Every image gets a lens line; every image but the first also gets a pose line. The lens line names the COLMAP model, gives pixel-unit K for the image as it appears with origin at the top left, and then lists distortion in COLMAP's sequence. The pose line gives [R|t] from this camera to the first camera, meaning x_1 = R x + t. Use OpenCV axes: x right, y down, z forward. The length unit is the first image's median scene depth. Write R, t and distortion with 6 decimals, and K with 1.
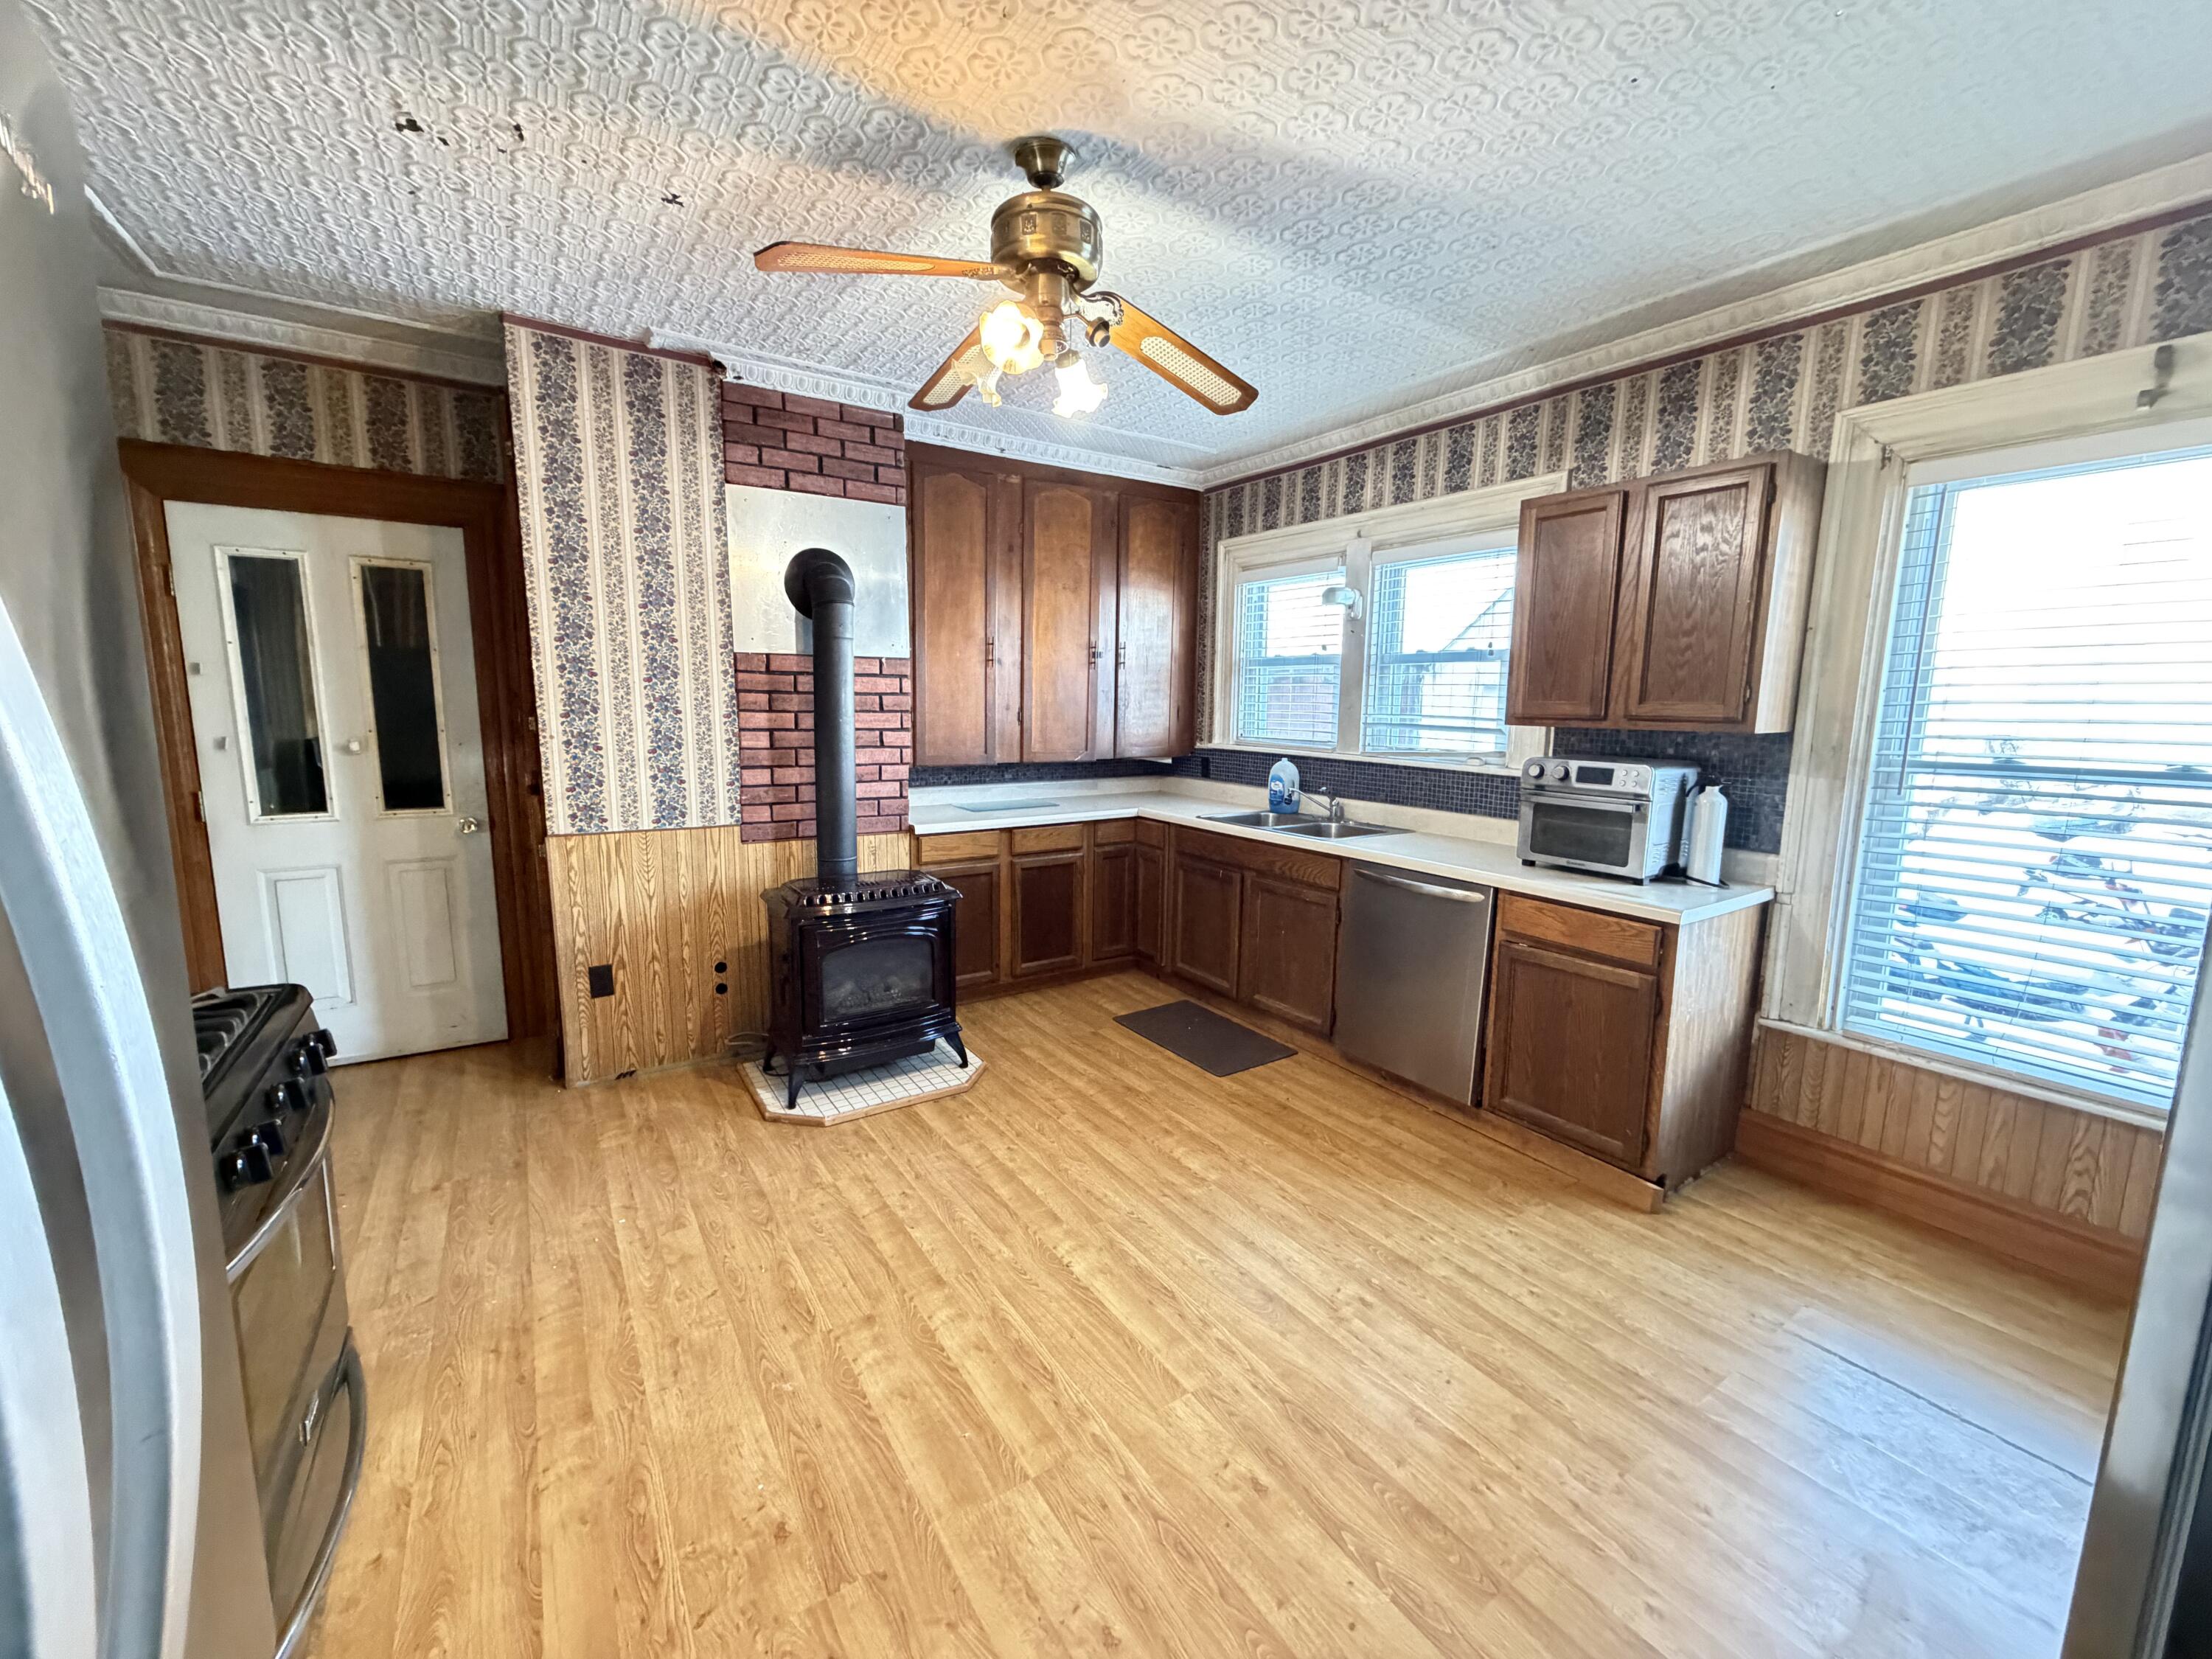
lens RADIAL K [[881.1, 0, 1105.3], [0, 881.1, 827.9], [0, 0, 1]] dist [0.001877, -0.000038]
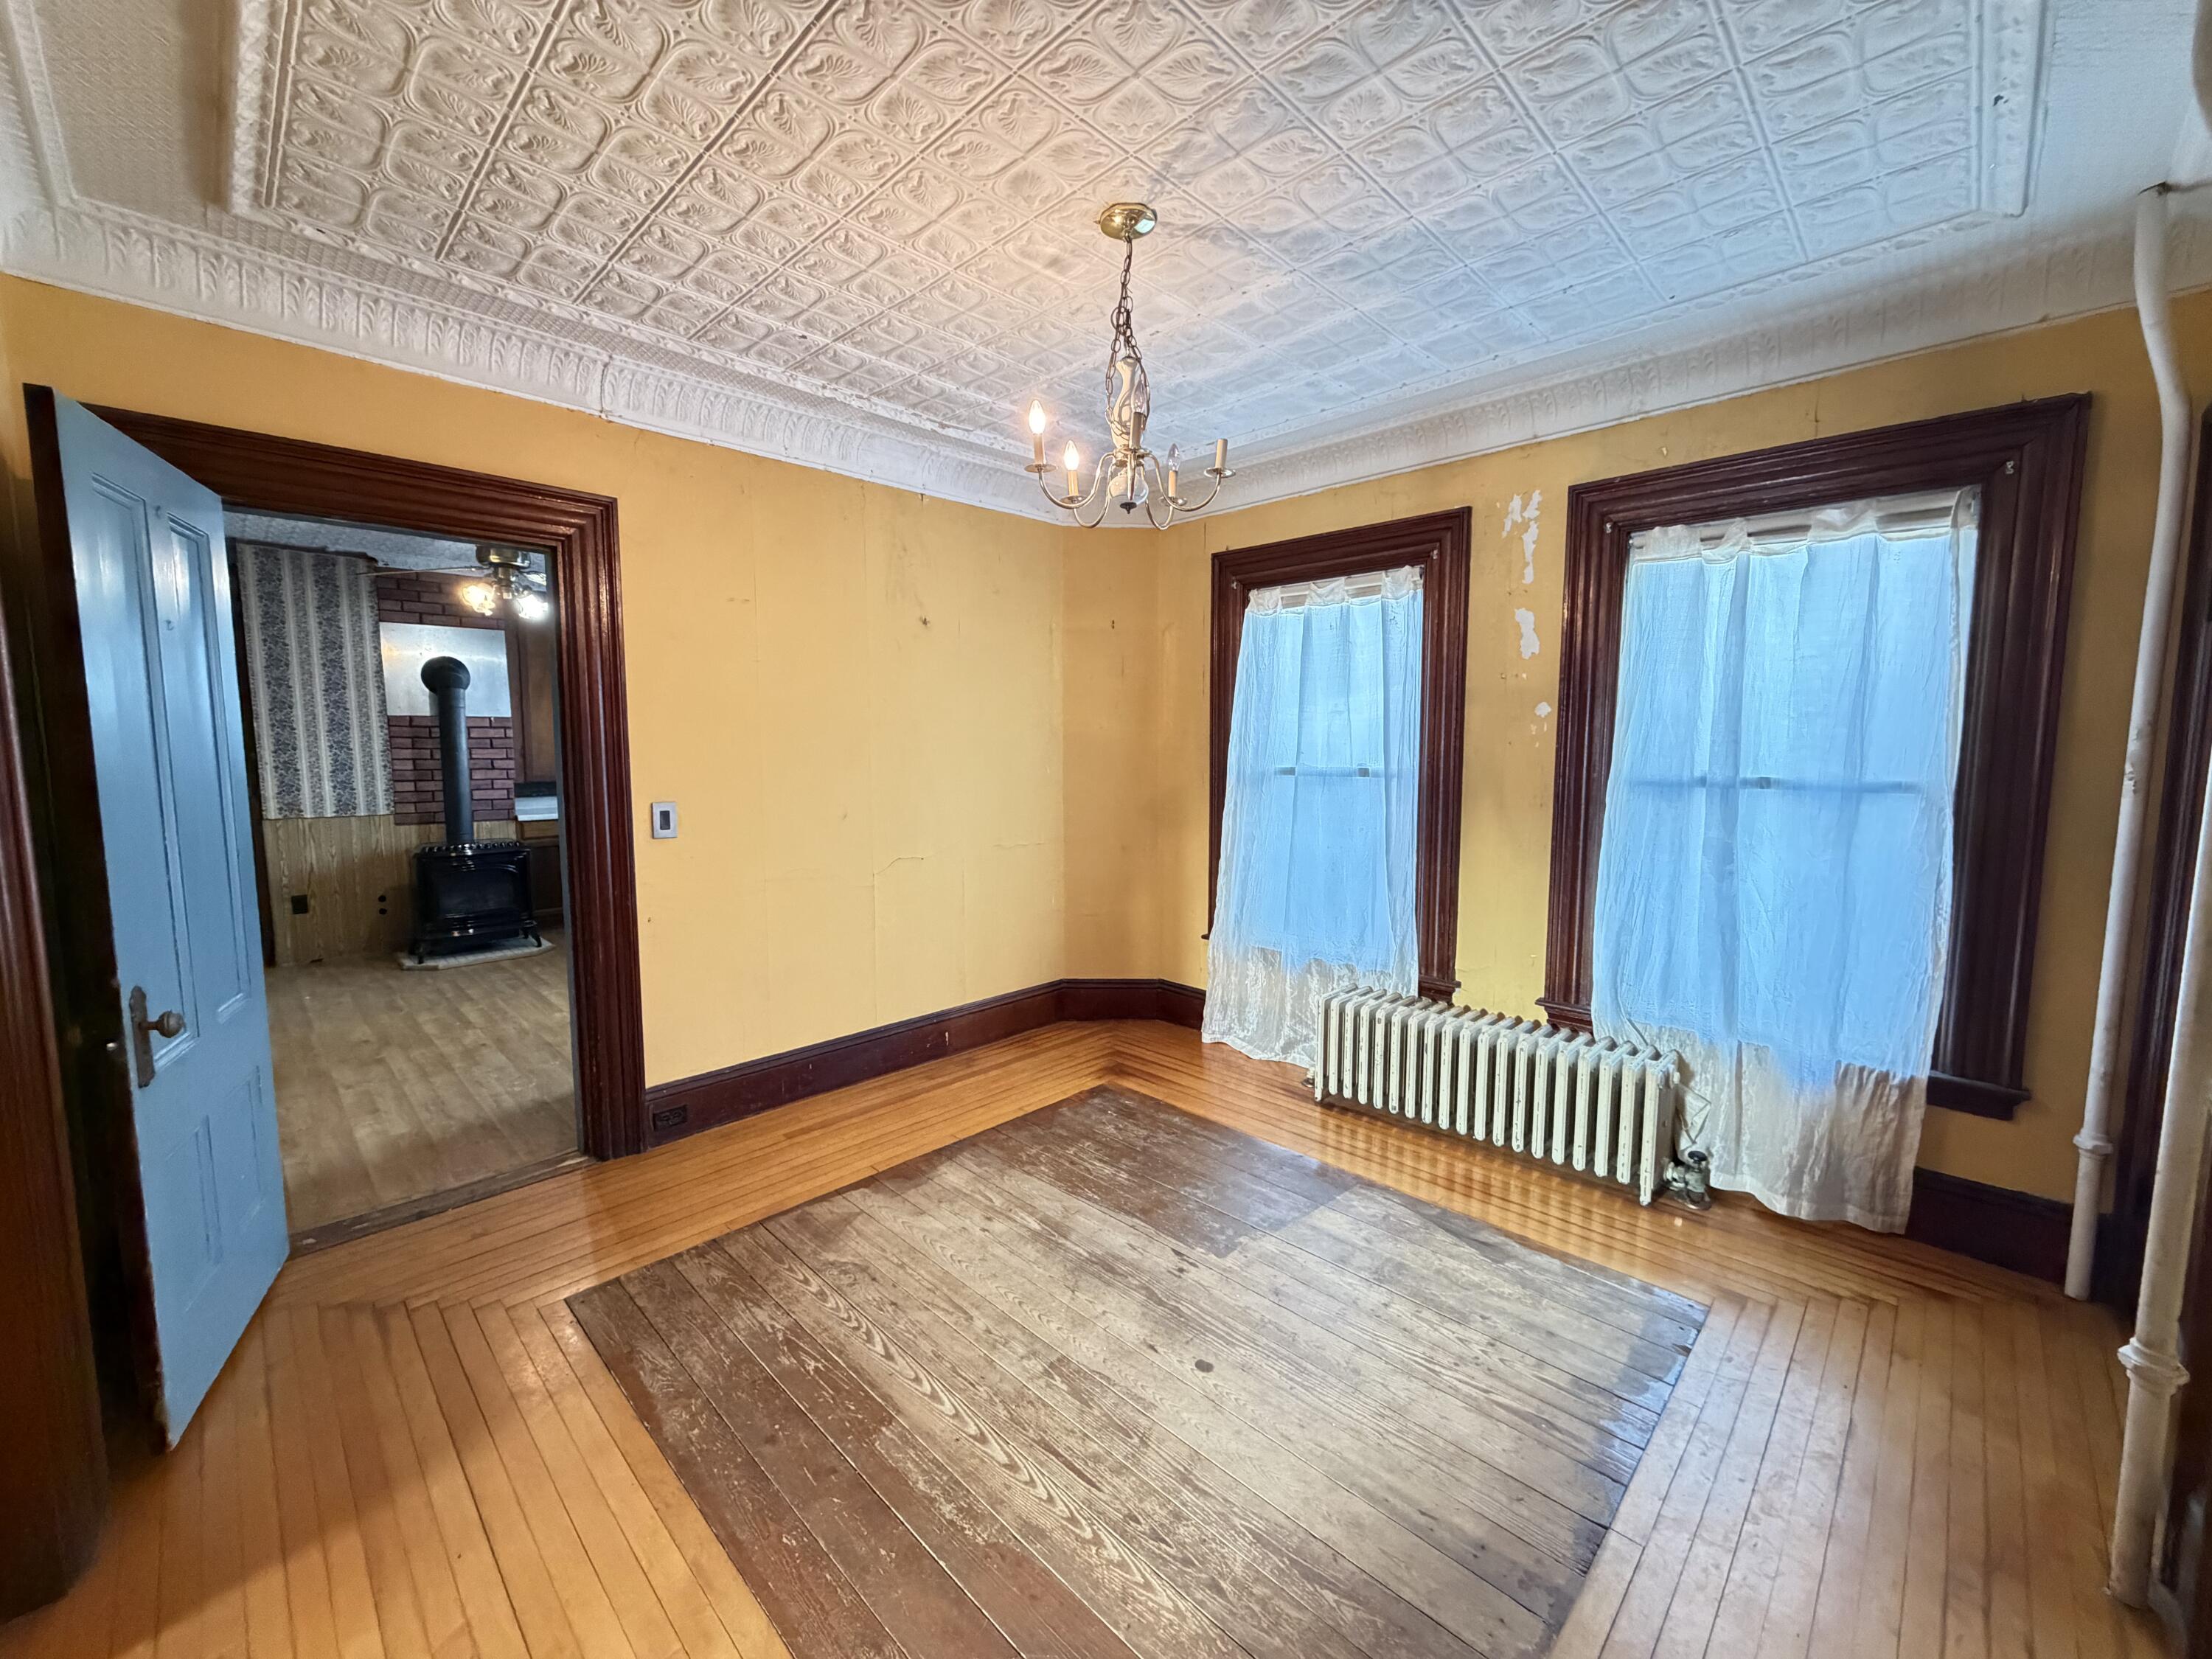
lens RADIAL K [[881.1, 0, 1105.0], [0, 881.1, 831.0], [0, 0, 1]] dist [0.001877, -0.000038]
pose [[0.978617, -0.029415, 0.203575, 0.613391], [0.037743, 0.998597, -0.037148, 0.150045], [-0.202197, 0.044038, 0.978354, -0.998737]]
